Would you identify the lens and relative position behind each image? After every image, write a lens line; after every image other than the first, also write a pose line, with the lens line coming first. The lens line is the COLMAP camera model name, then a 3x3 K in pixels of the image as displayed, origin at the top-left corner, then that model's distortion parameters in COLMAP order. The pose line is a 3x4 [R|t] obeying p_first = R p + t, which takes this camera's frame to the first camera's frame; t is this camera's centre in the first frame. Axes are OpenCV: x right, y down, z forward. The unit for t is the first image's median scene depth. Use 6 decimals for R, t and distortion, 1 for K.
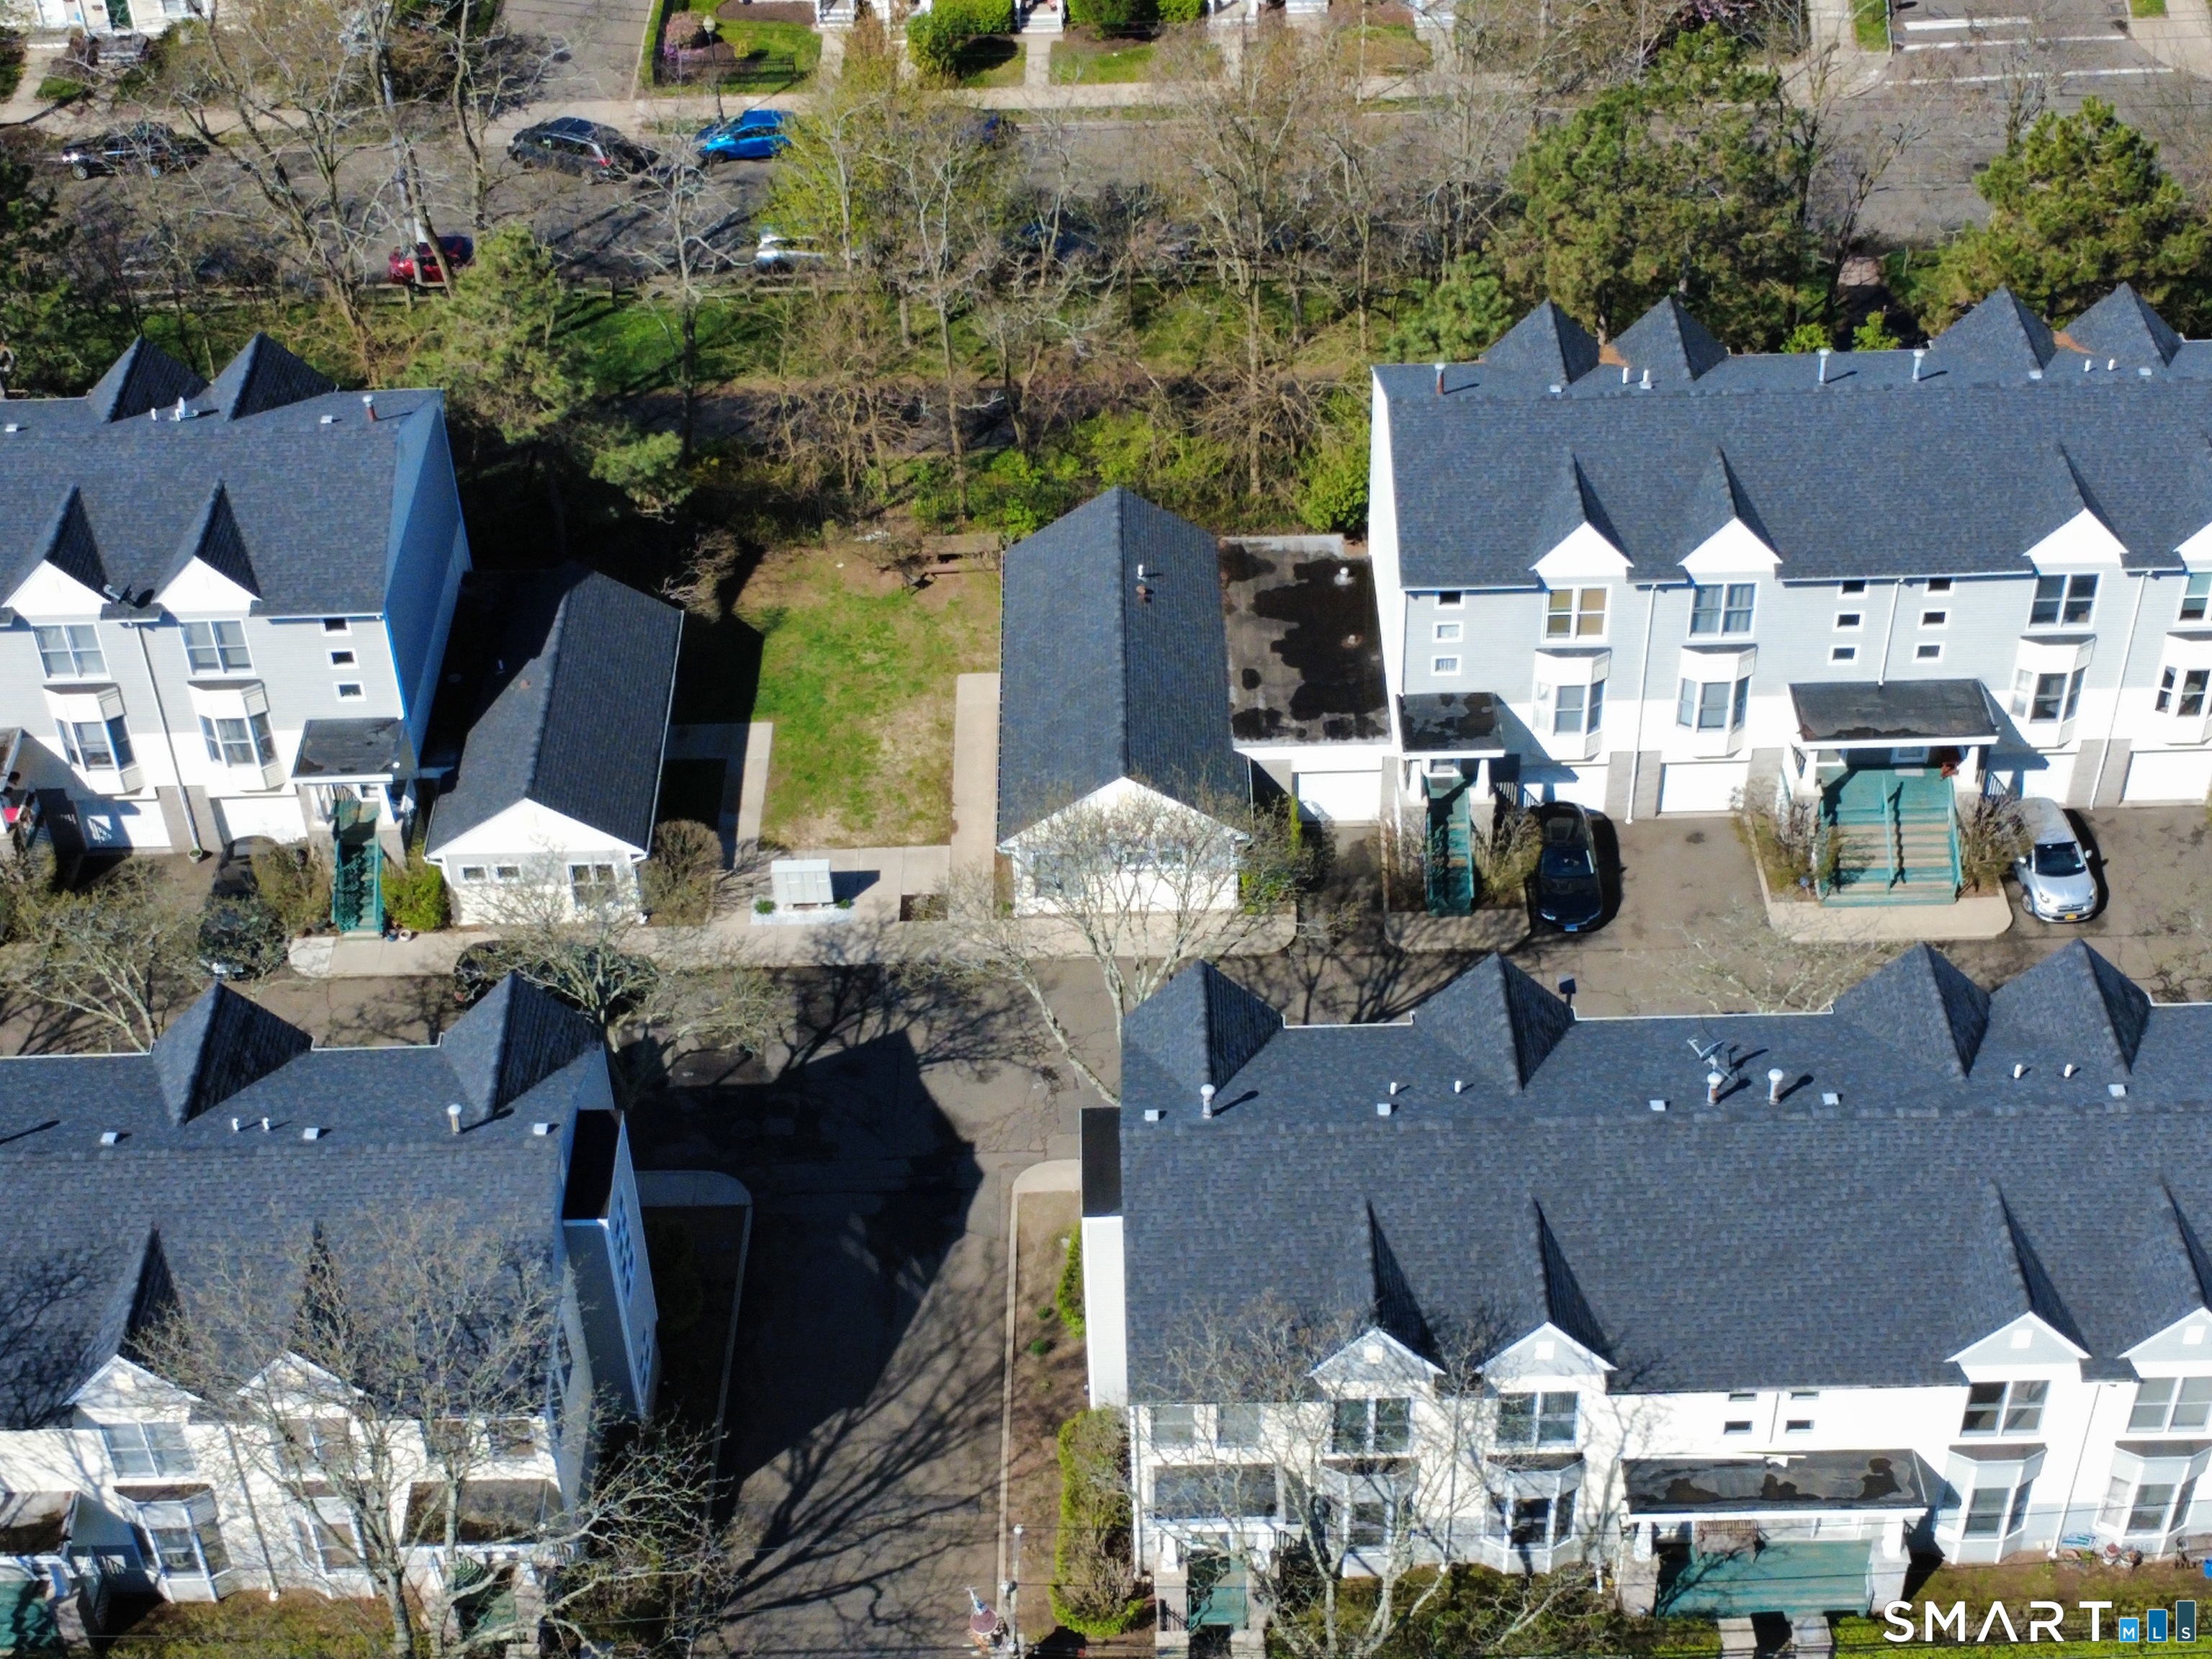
lens RADIAL K [[3326.4, 0, 1106.0], [0, 3326.4, 829.5], [0, 0, 1]] dist [0.006459, -0.012983]
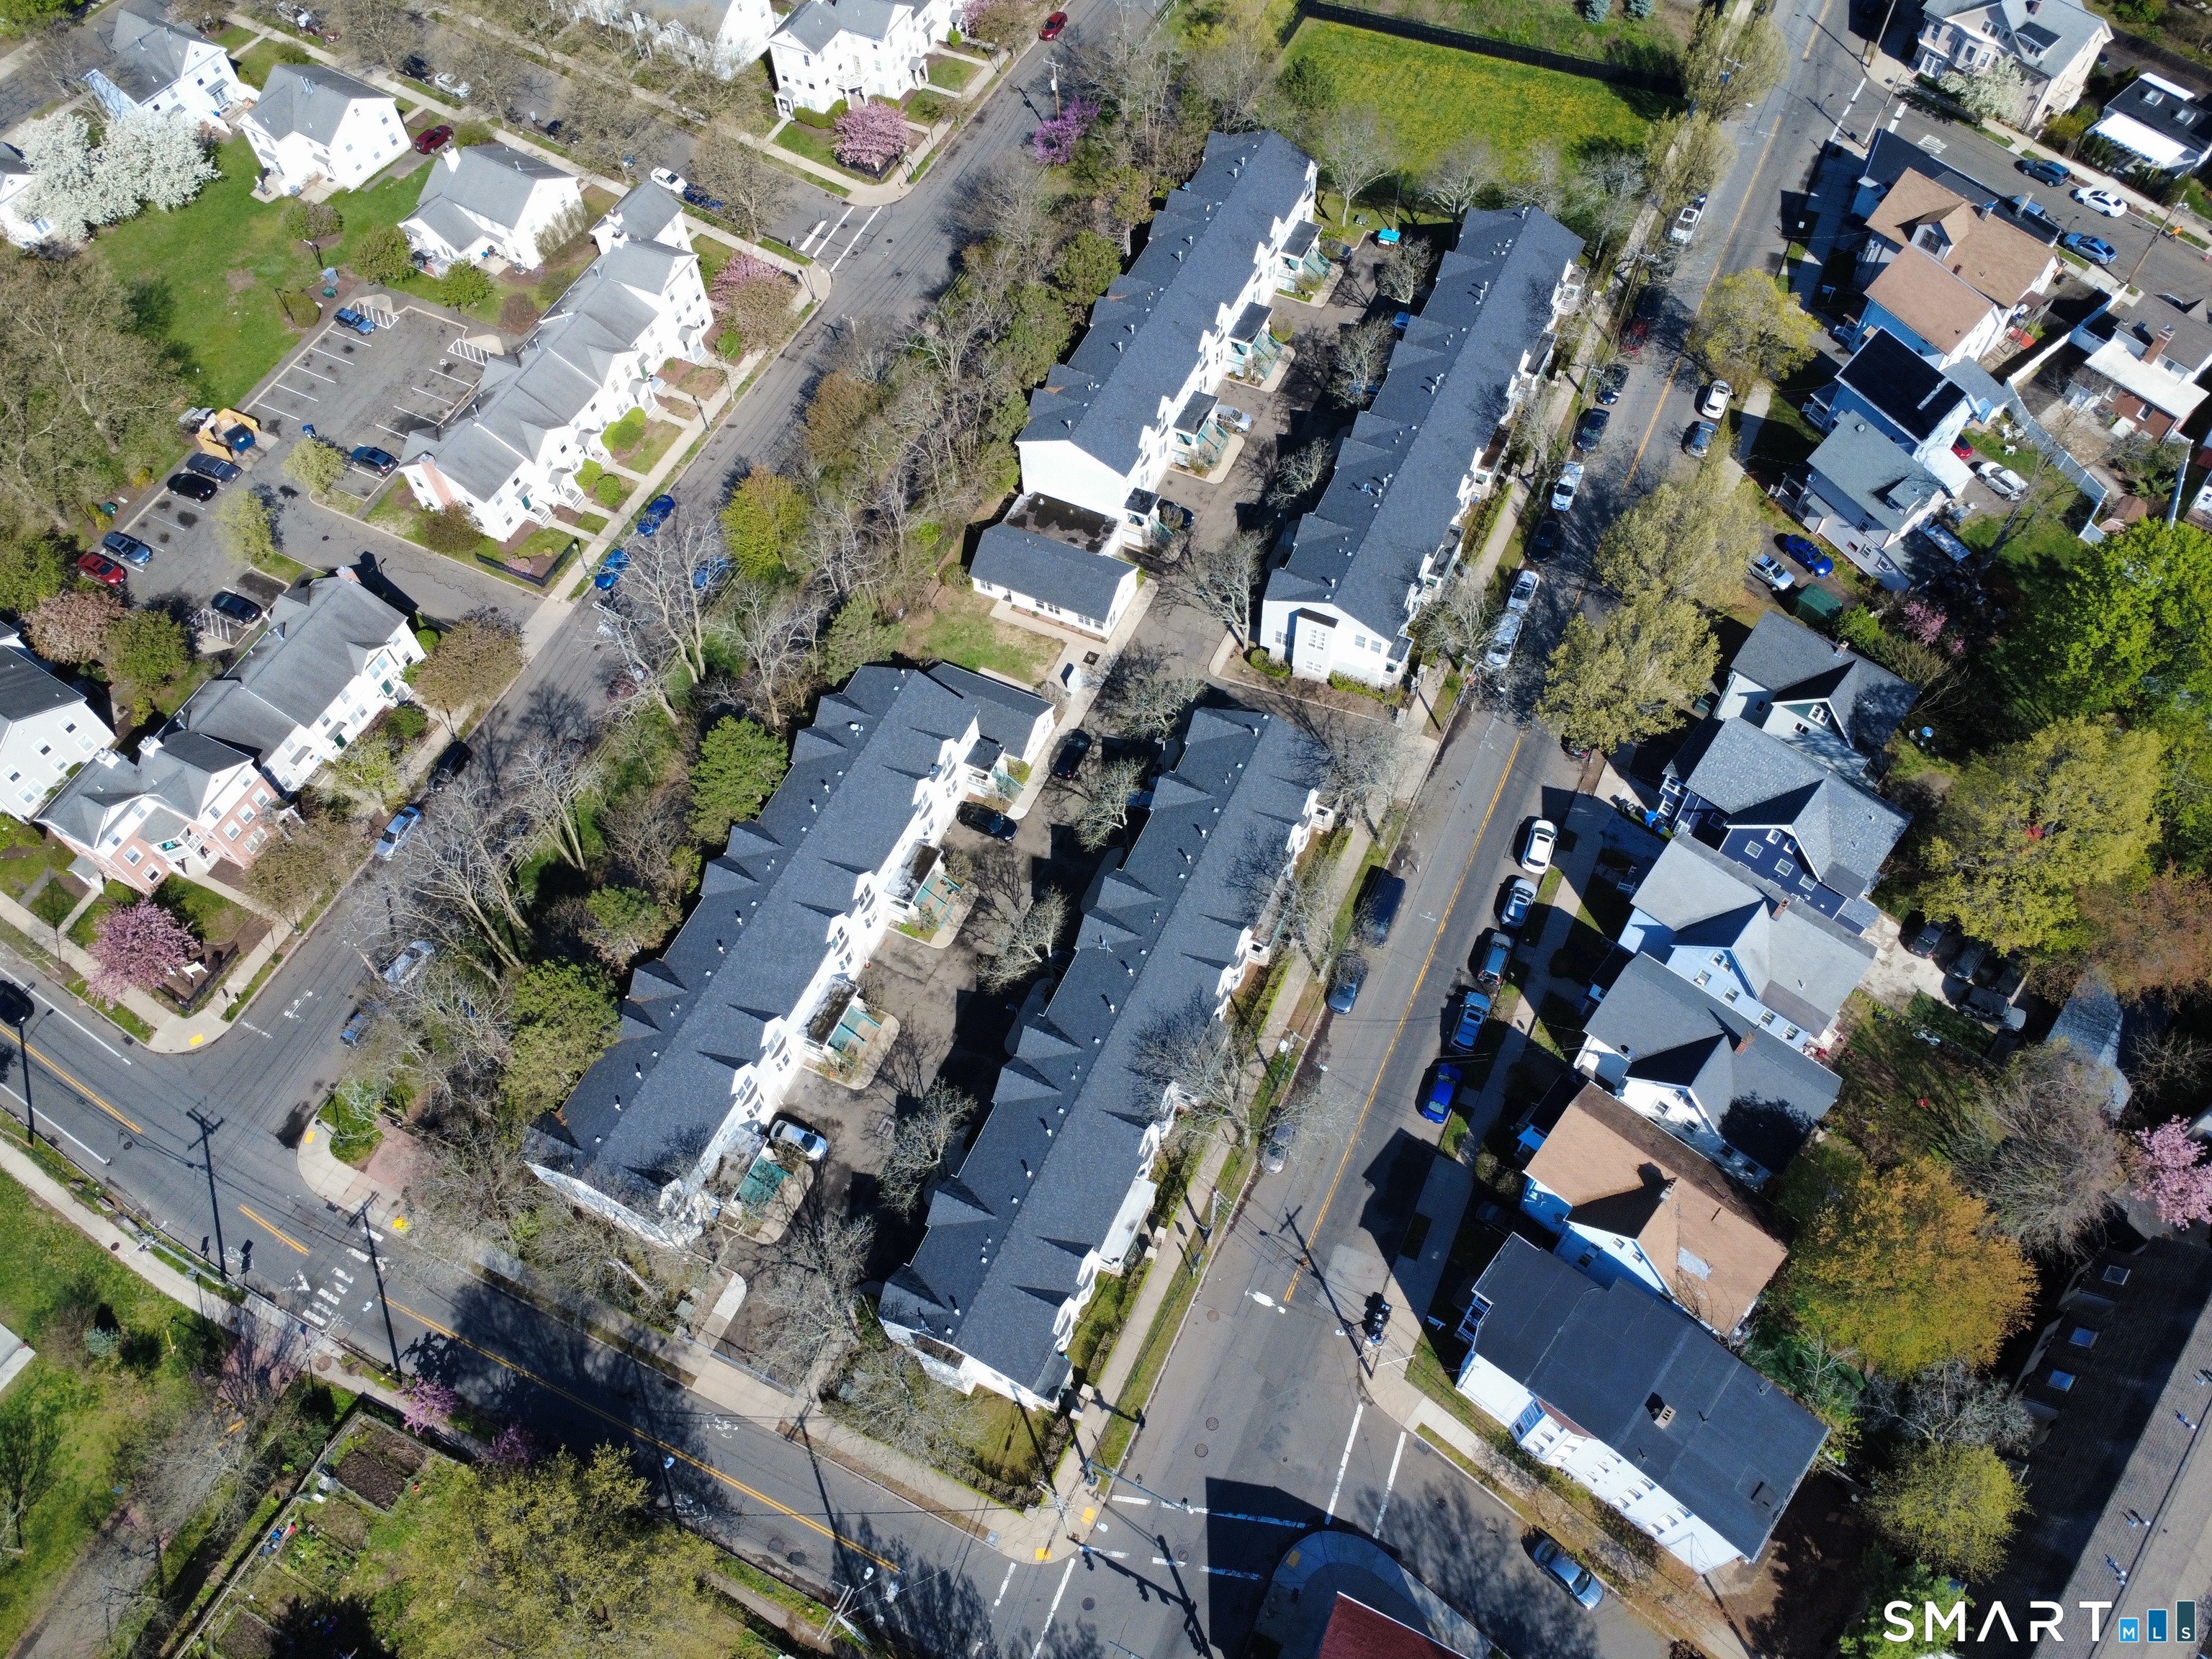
lens RADIAL K [[1674.5, 0, 1106.0], [0, 1674.5, 829.5], [0, 0, 1]] dist [0.006928, -0.002453]
pose [[0.435562, -0.760814, 0.481090, -0.949231], [0.599064, 0.643907, 0.475926, -0.627632], [-0.671869, 0.080908, 0.736238, -0.169739]]
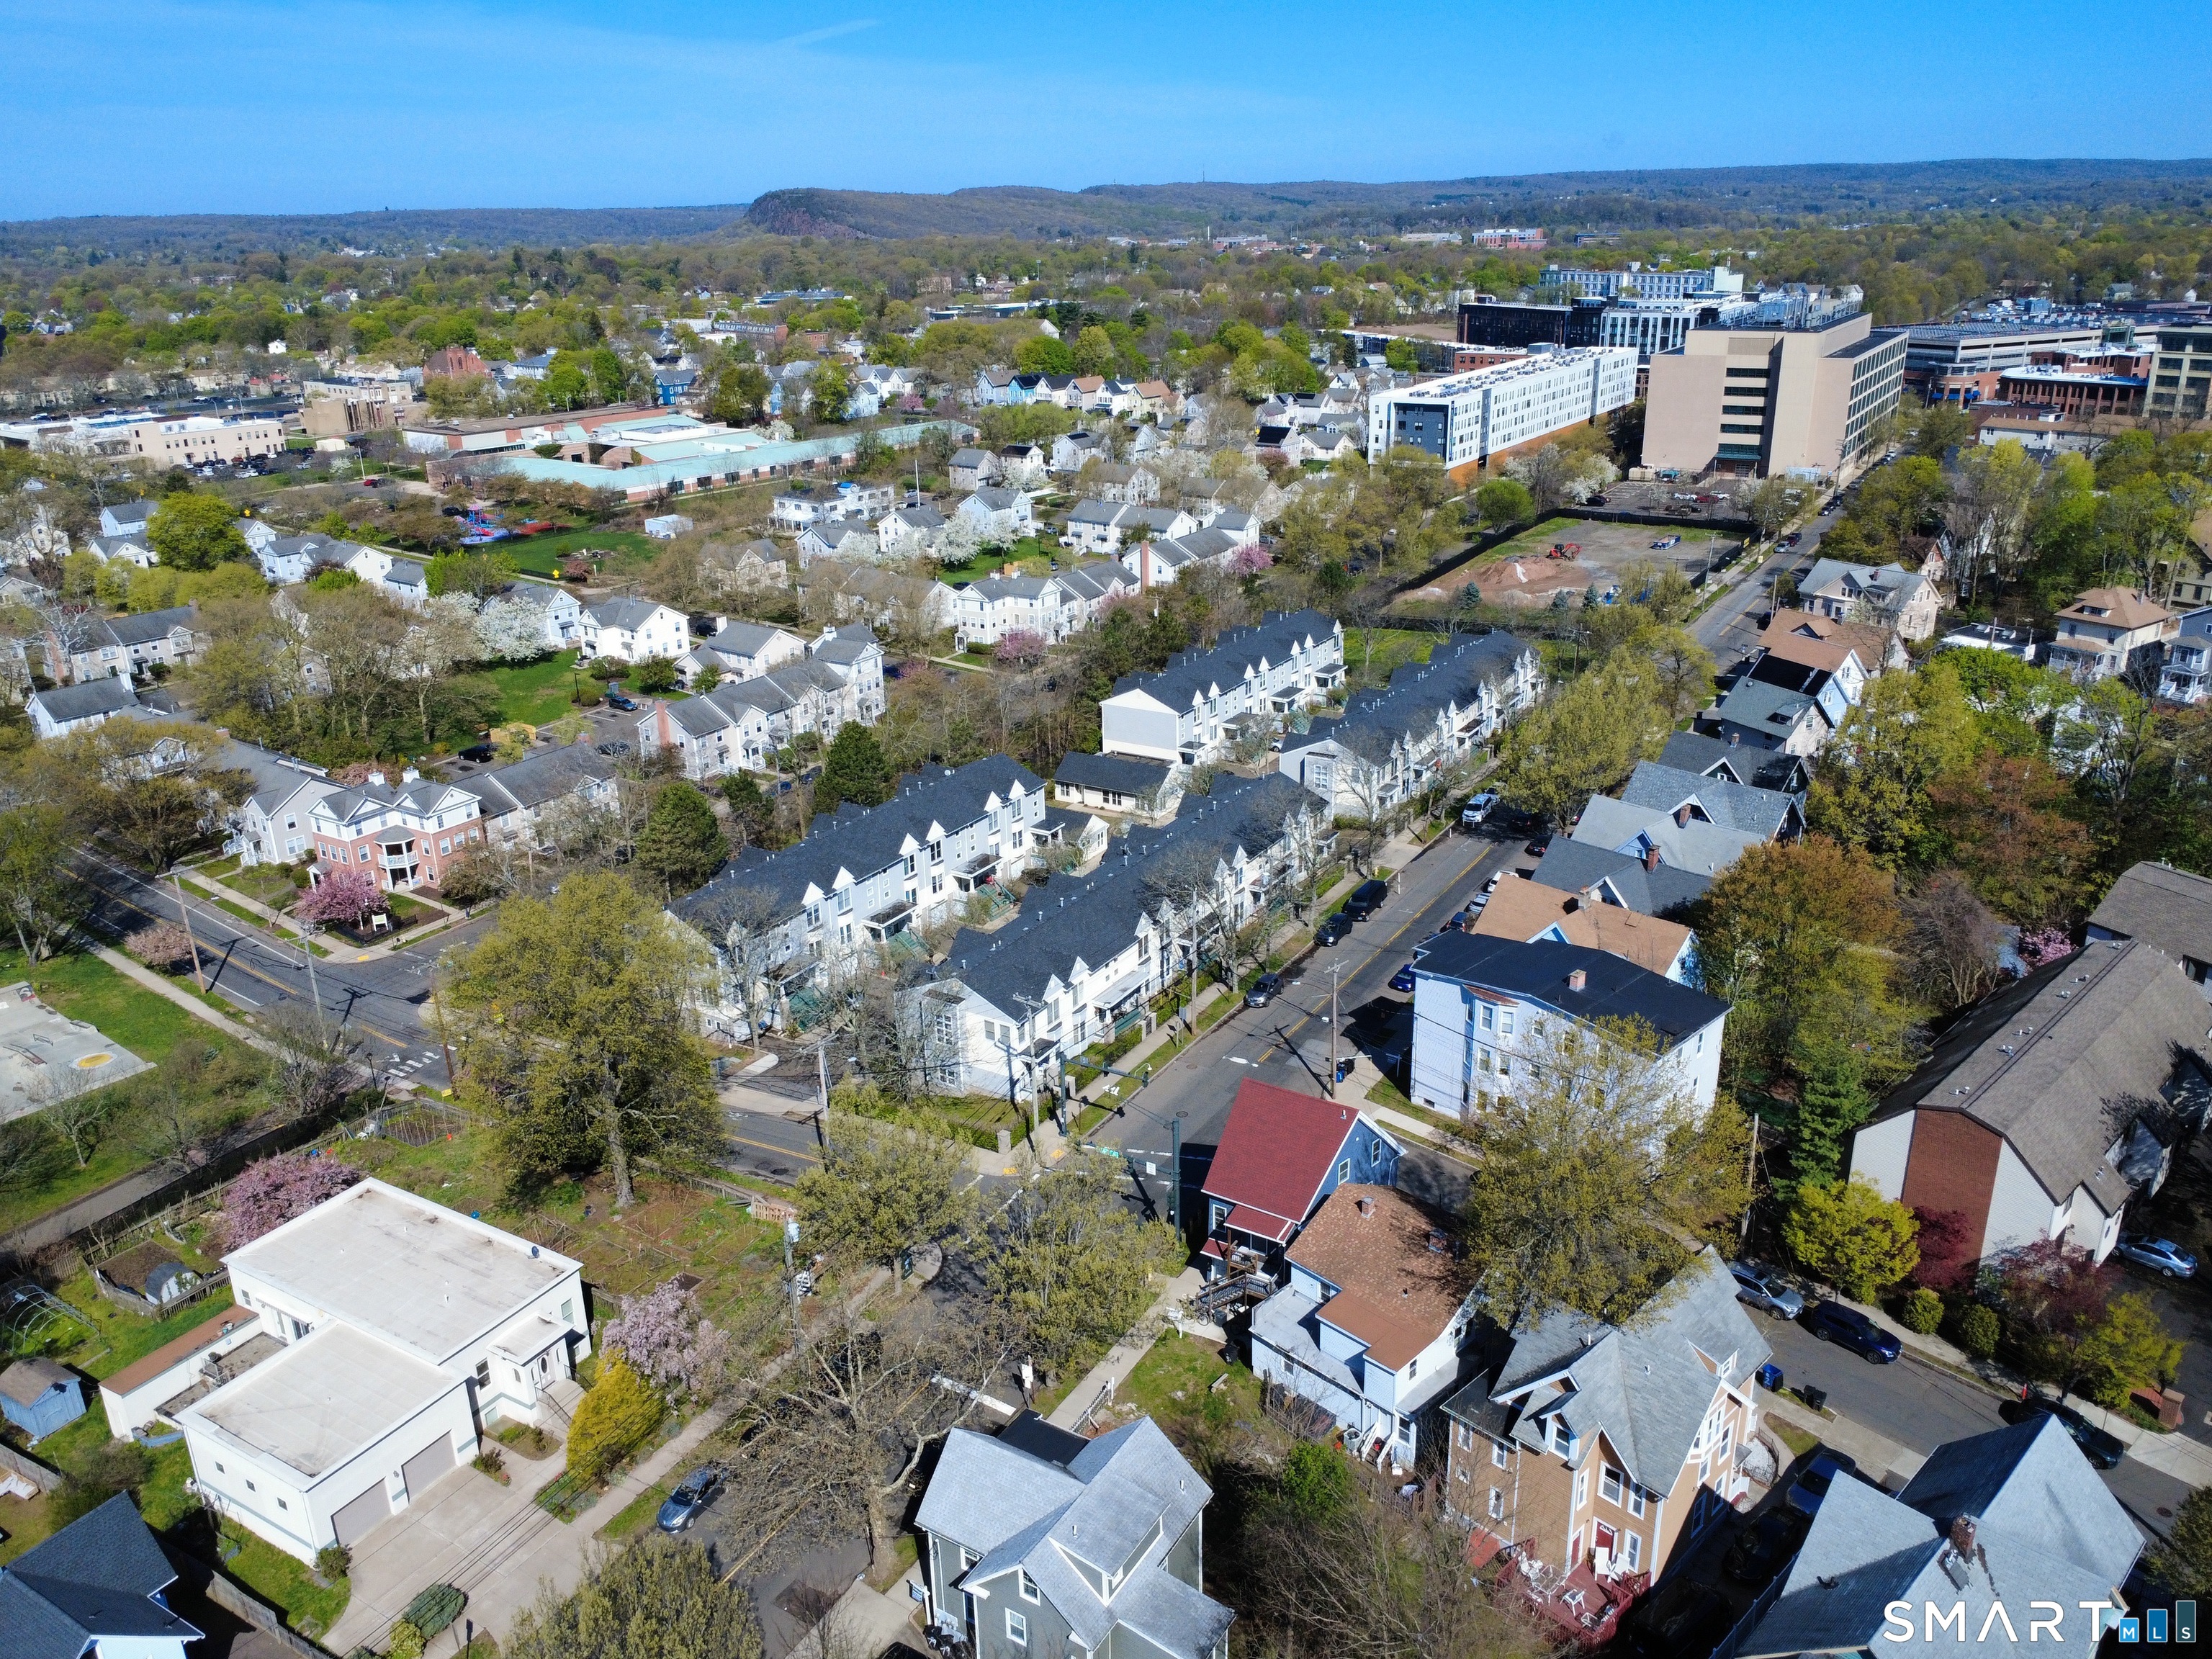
lens RADIAL K [[1674.5, 0, 1106.0], [0, 1674.5, 829.5], [0, 0, 1]] dist [0.006928, -0.002453]
pose [[0.528121, -0.277538, 0.802534, -1.671944], [0.559262, 0.824848, -0.082777, 0.167262], [-0.638995, 0.492542, 0.590837, -0.129703]]
